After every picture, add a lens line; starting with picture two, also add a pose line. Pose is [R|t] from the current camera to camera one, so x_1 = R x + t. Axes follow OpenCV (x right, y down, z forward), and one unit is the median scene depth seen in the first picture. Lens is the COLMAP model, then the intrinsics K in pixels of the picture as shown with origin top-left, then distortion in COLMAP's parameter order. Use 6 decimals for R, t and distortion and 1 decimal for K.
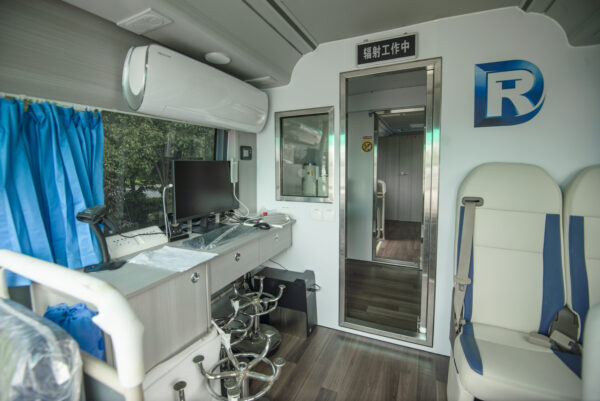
lens RADIAL K [[273.7, 0, 290.5], [0, 273.7, 185.5], [0, 0, 1]] dist [-0.021420, -0.013057]
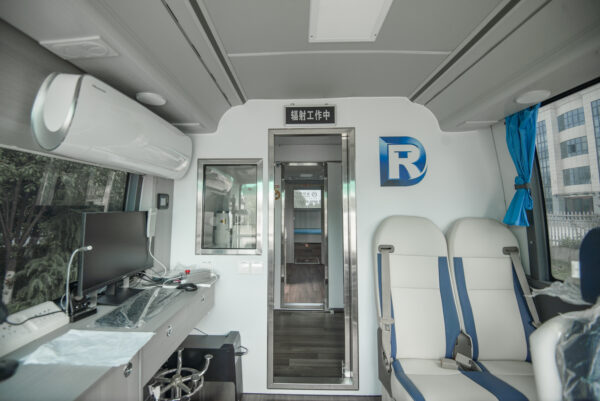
lens RADIAL K [[273.7, 0, 290.5], [0, 273.7, 185.5], [0, 0, 1]] dist [-0.021420, -0.013057]
pose [[0.914336, 0.043901, 0.402570, -0.171937], [0.018536, 0.988527, -0.149901, -0.036987], [-0.404532, 0.144521, 0.903032, 0.039750]]
